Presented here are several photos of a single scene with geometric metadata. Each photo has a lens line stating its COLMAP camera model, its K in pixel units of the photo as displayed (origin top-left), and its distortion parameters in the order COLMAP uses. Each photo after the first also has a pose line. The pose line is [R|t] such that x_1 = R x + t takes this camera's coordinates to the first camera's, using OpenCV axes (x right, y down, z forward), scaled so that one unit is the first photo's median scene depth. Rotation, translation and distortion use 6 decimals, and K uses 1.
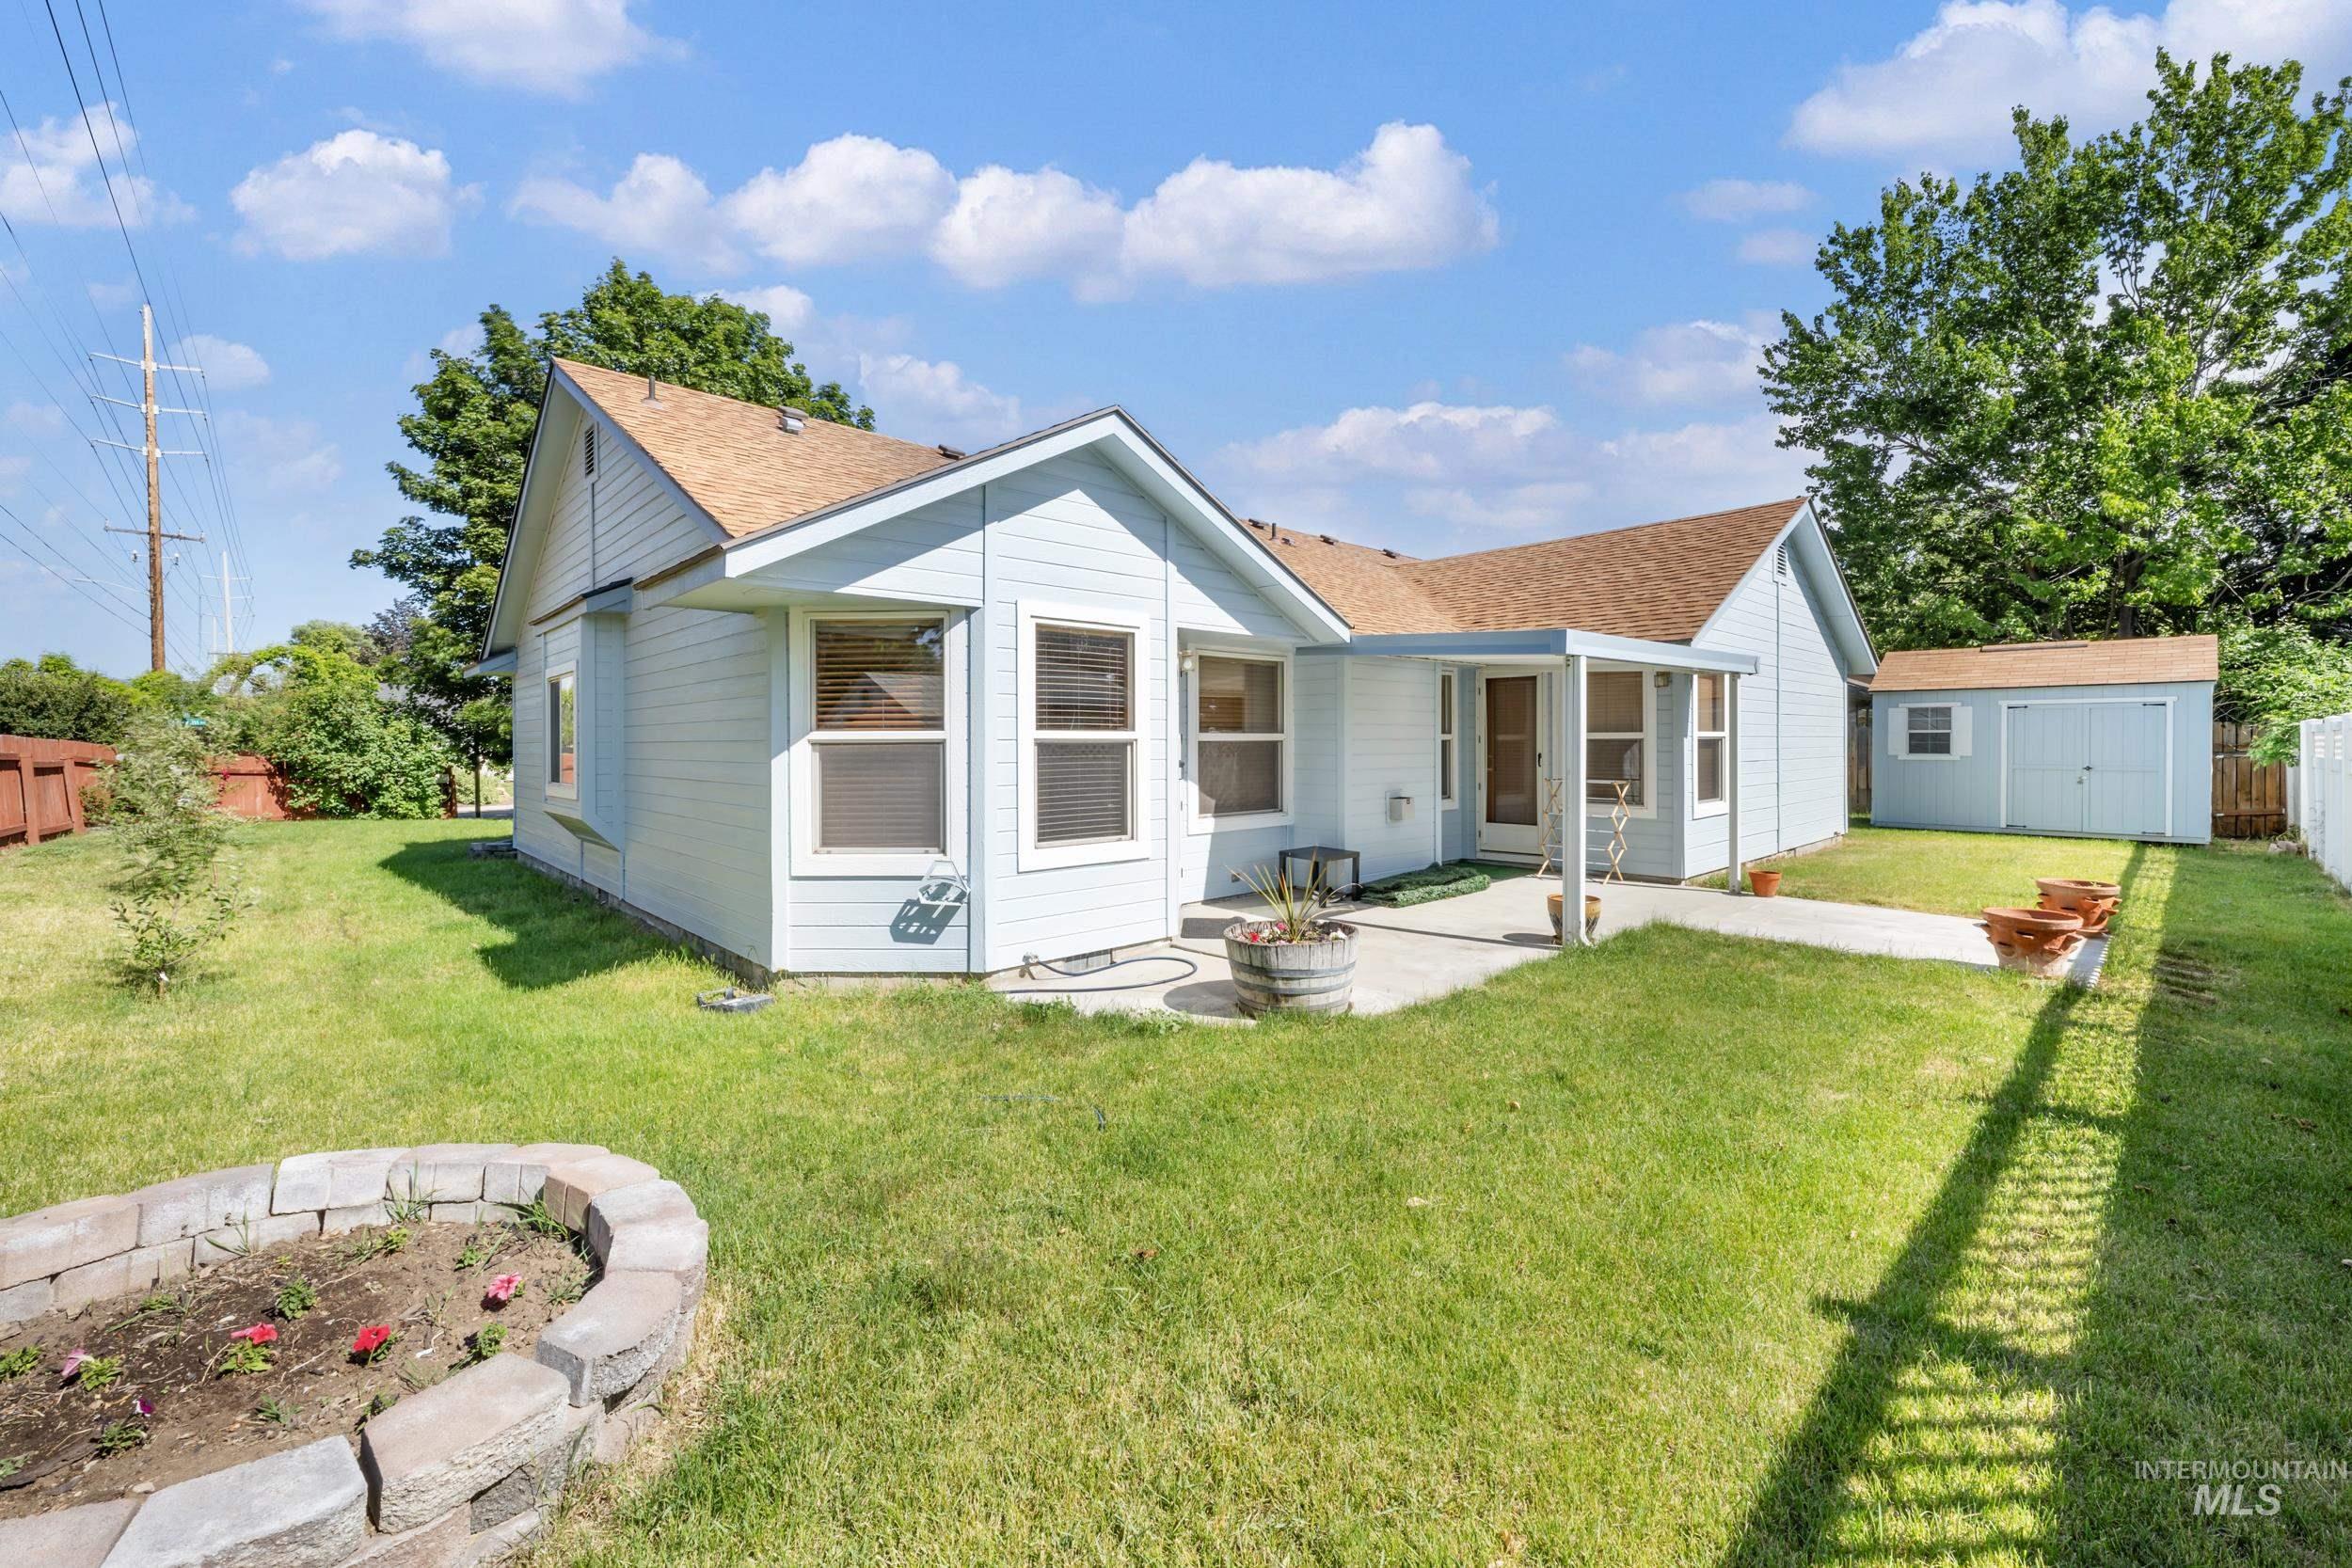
lens RADIAL K [[945.6, 0, 1173.3], [0, 945.6, 758.2], [0, 0, 1]] dist [0.000526, 0.000123]
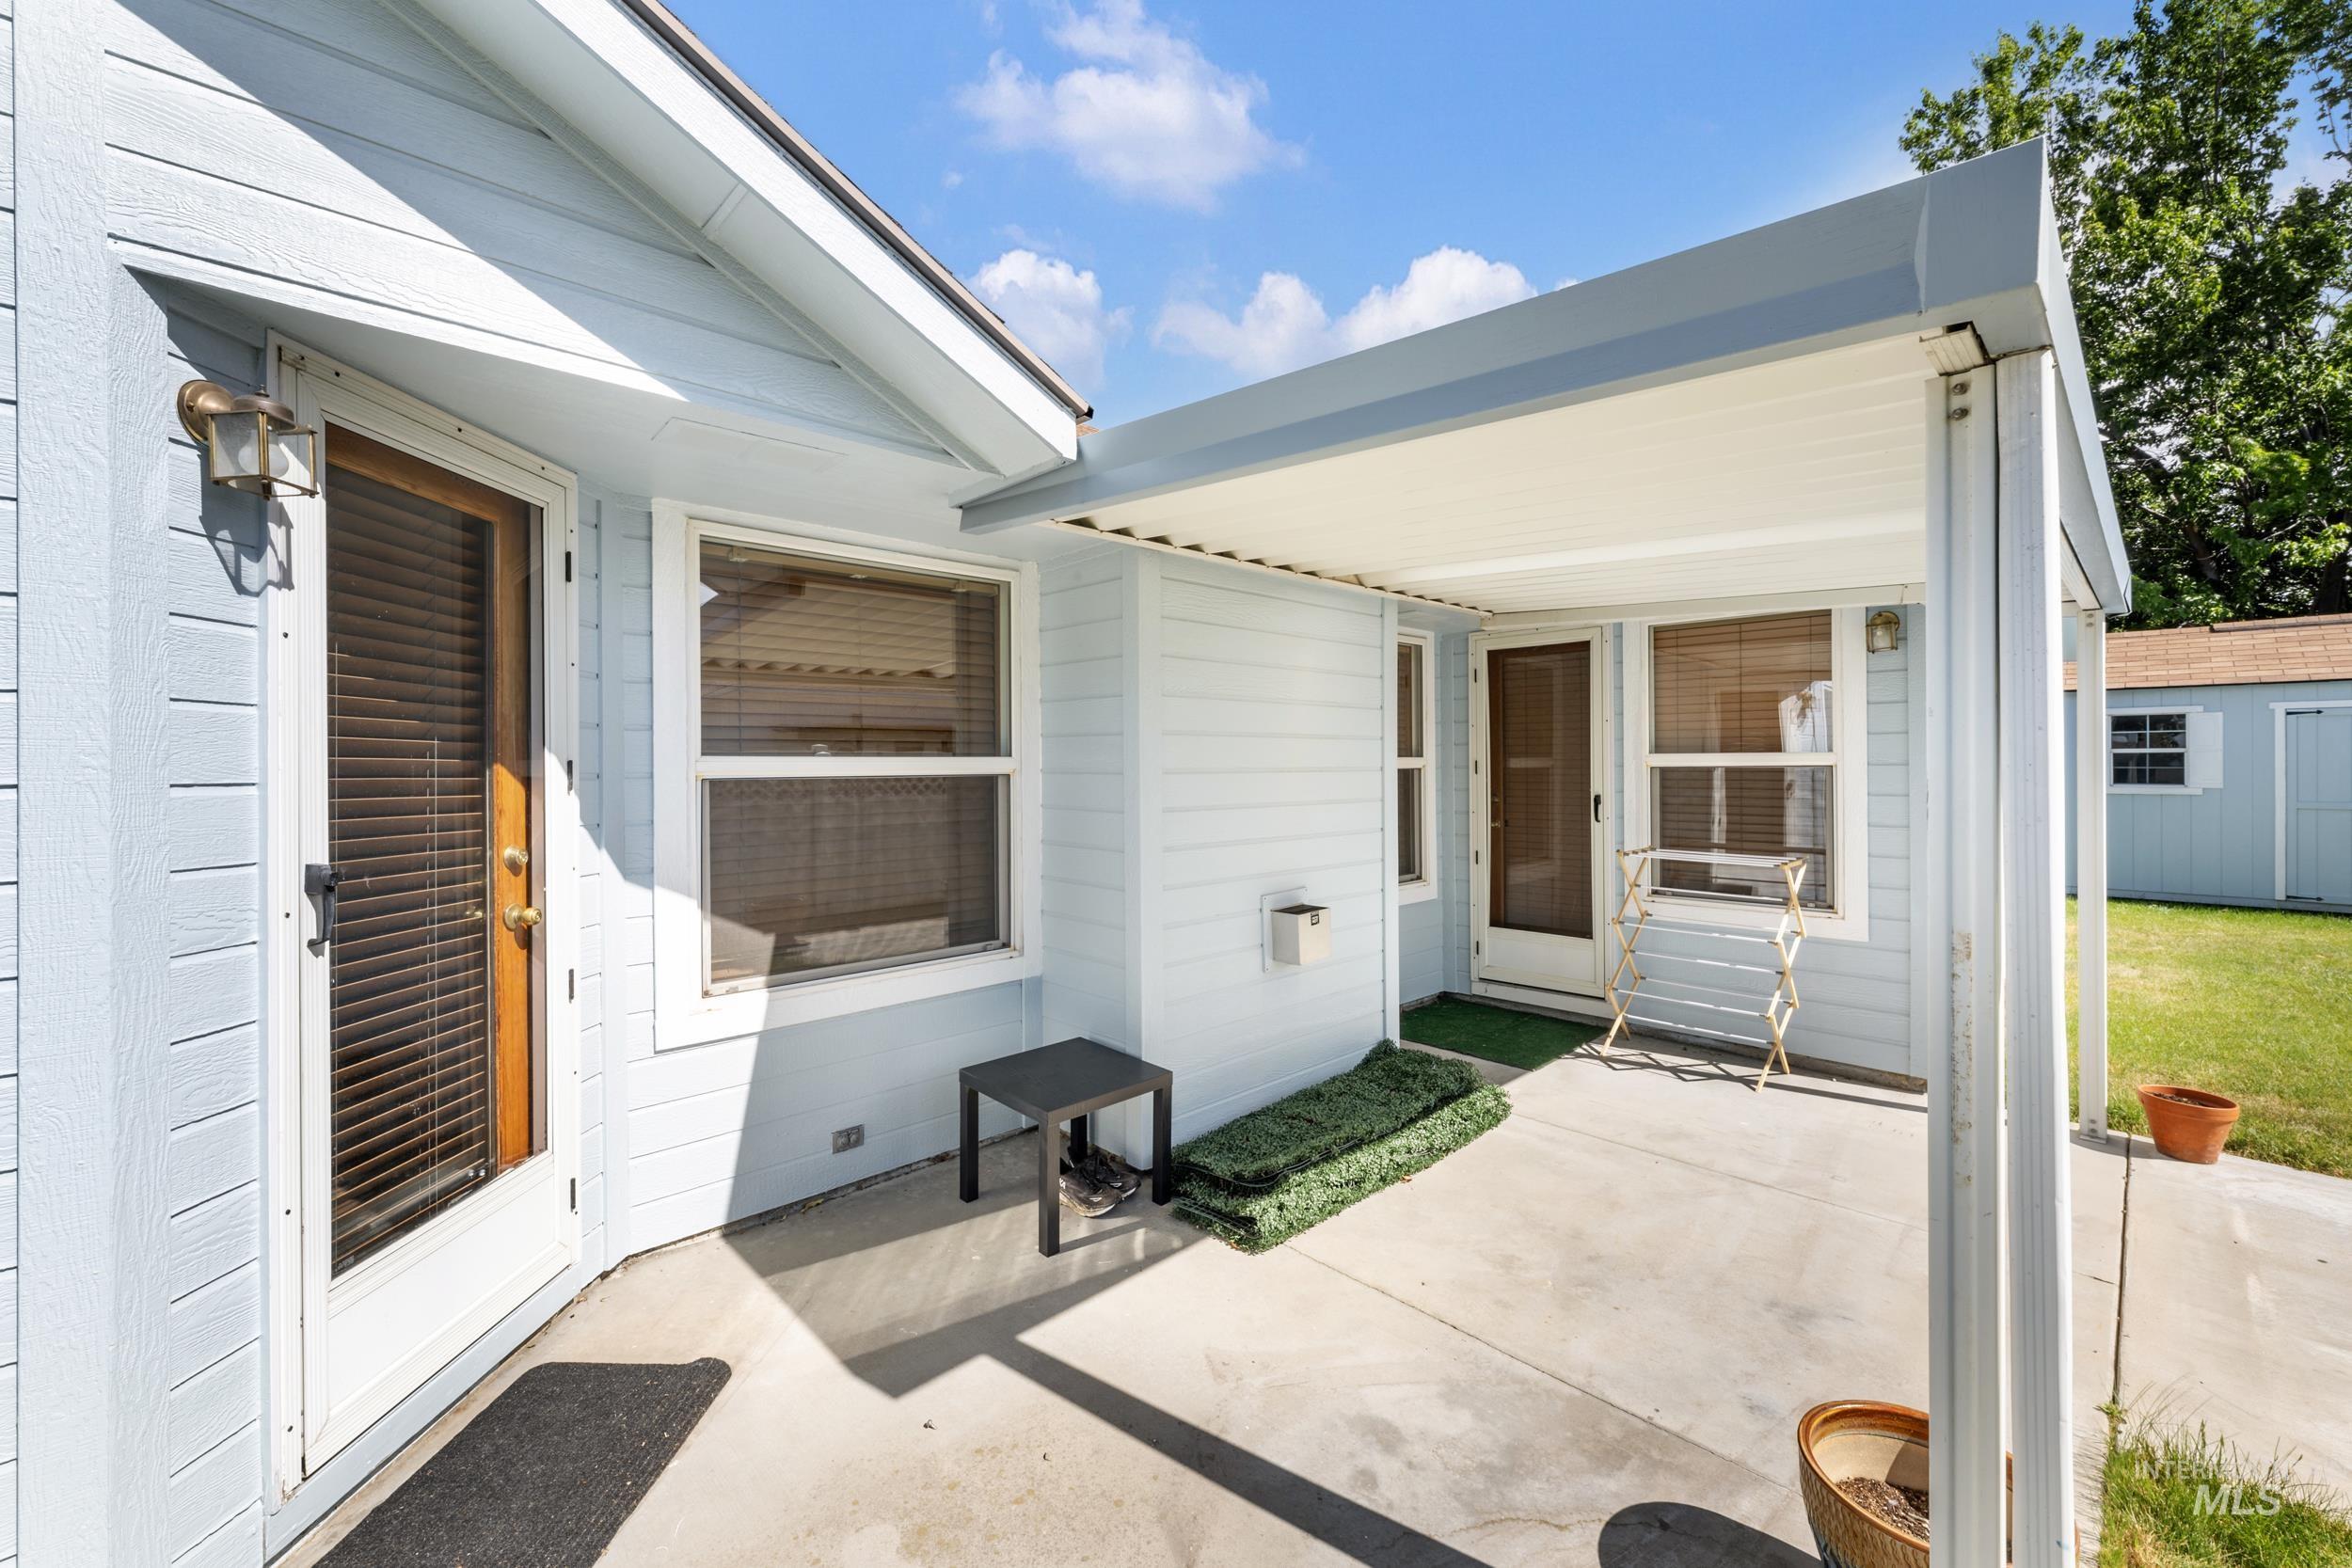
lens RADIAL K [[950.1, 0, 1176.0], [0, 950.1, 784.0], [0, 0, 1]] dist [-0.000559, -0.014799]
pose [[0.999839, -0.007171, 0.016456, 0.133654], [0.007271, 0.999956, -0.005992, -0.008136], [-0.016412, 0.006110, 0.999847, 0.428363]]
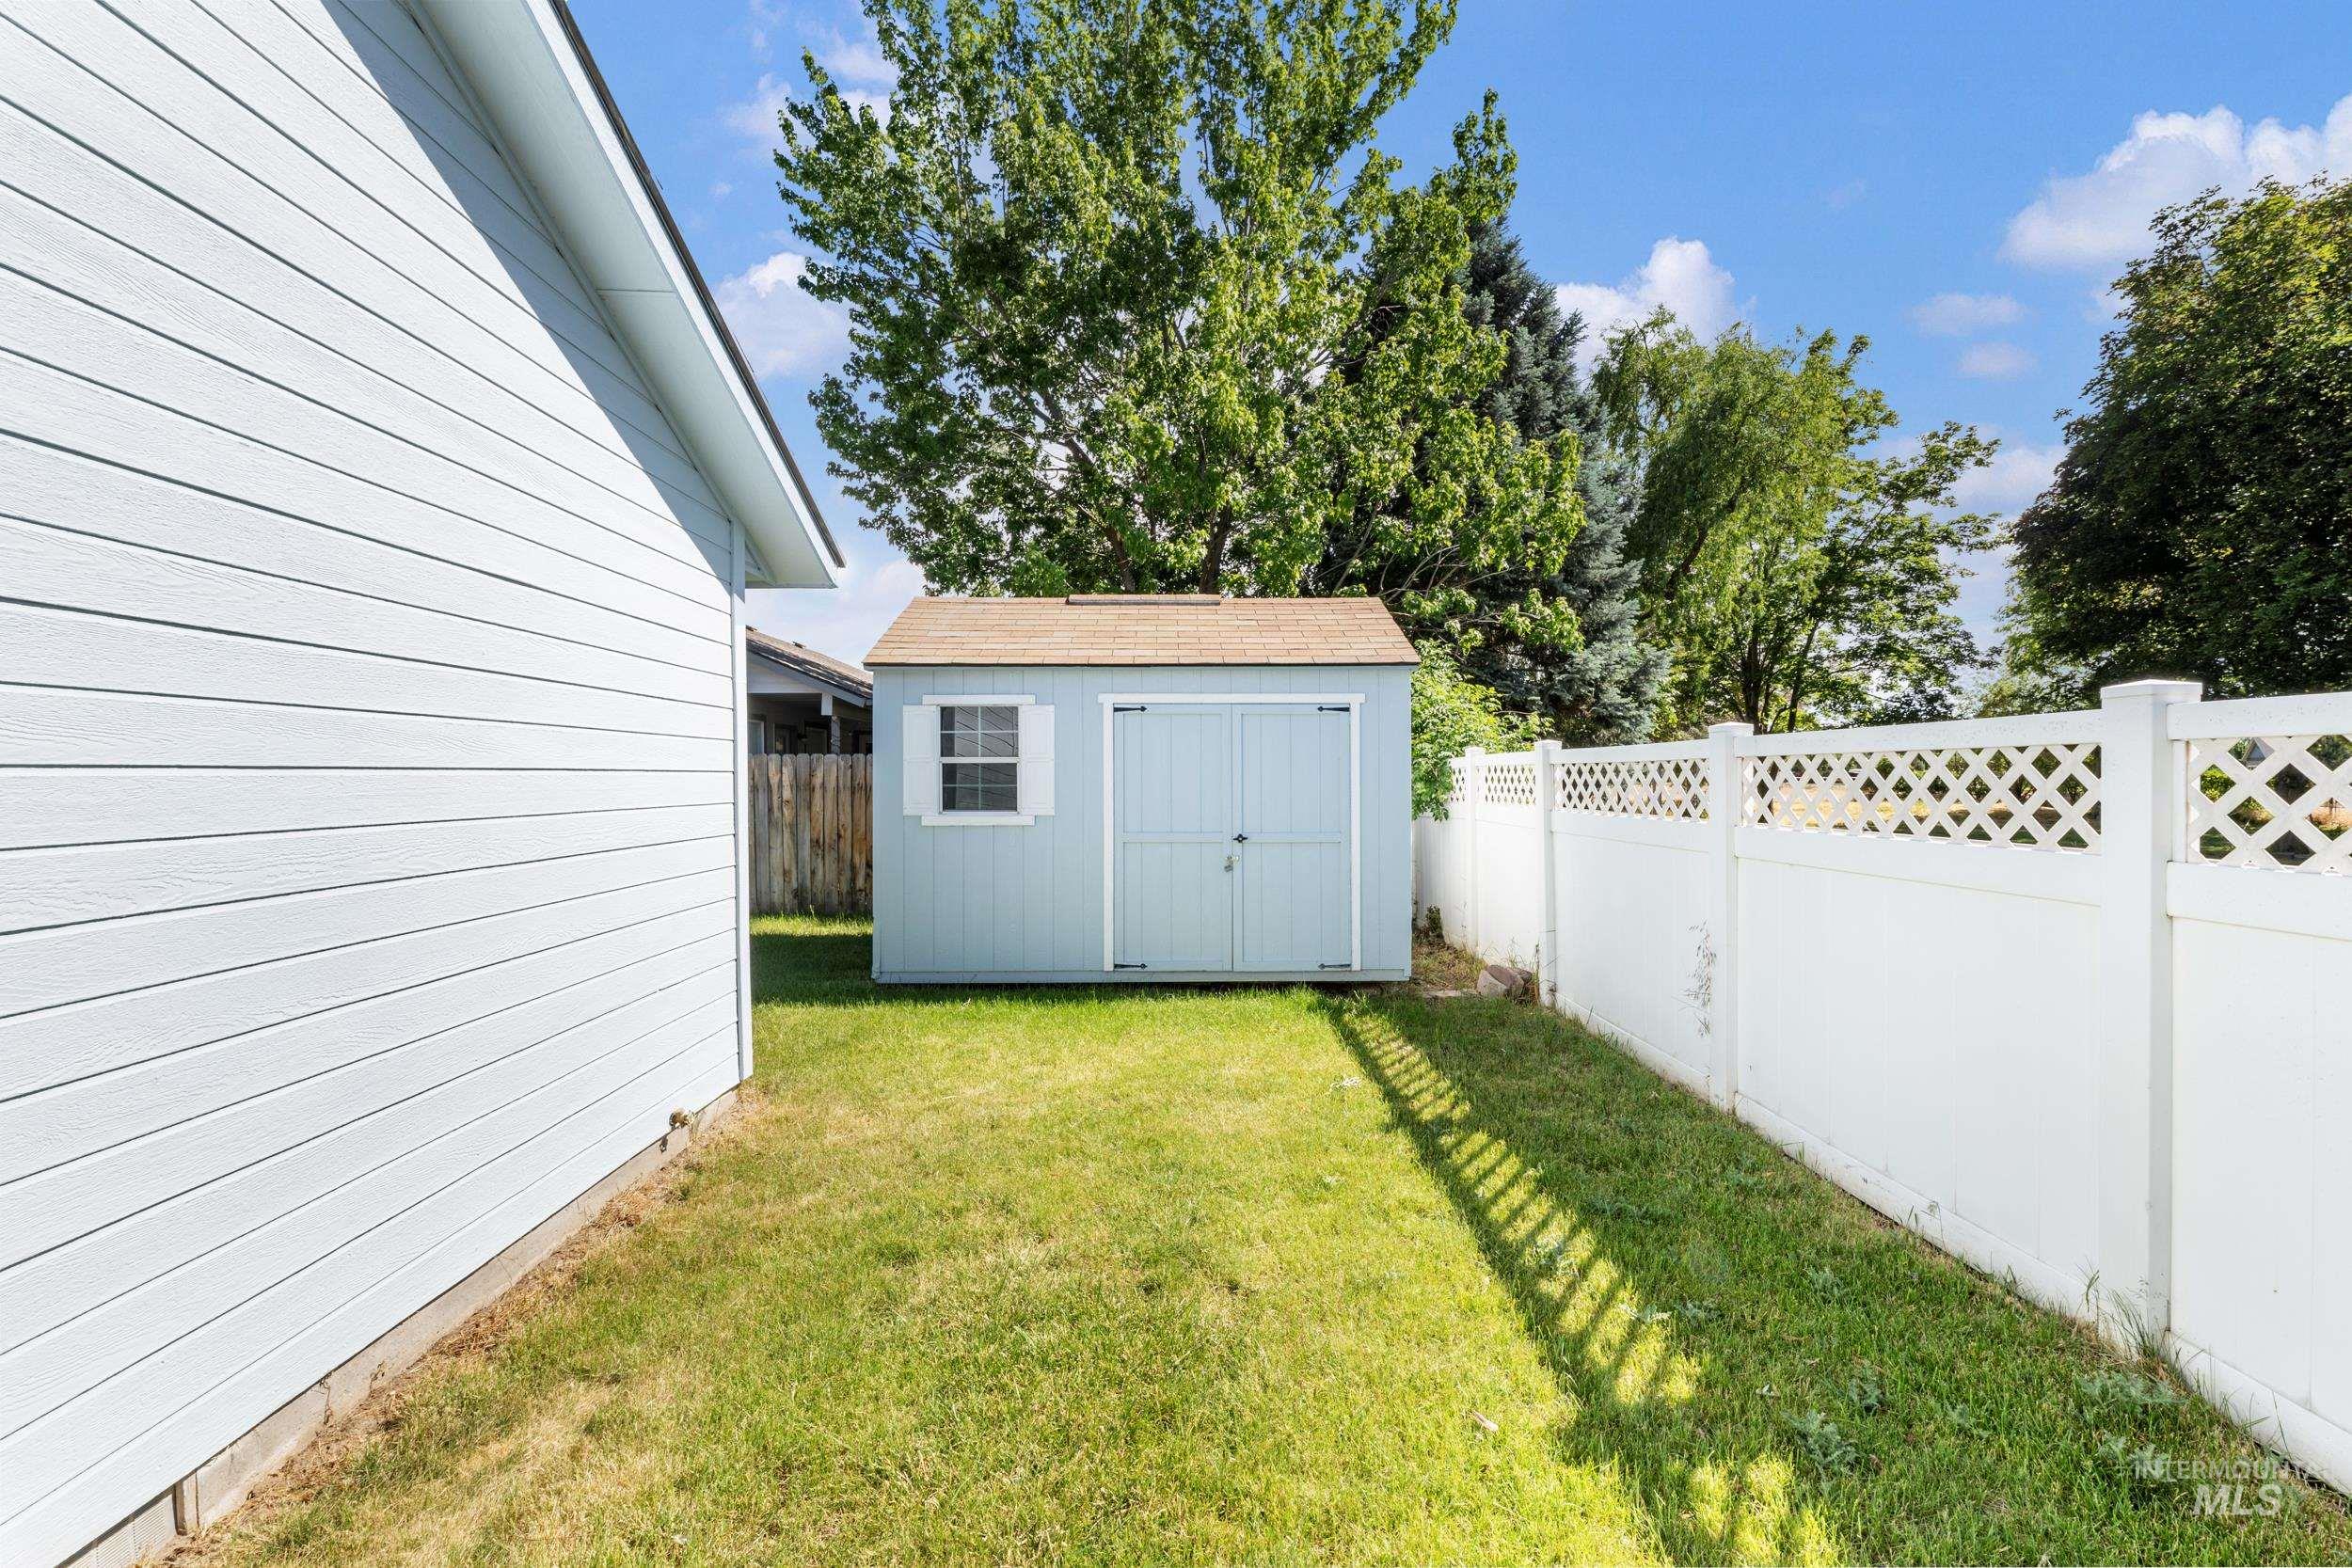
lens RADIAL K [[950.1, 0, 1176.0], [0, 950.1, 784.0], [0, 0, 1]] dist [-0.000559, -0.014799]
pose [[0.678960, -0.011469, 0.734085, 0.616184], [0.012655, 0.999912, 0.003918, -0.020220], [-0.734066, 0.006630, 0.679046, 0.726585]]
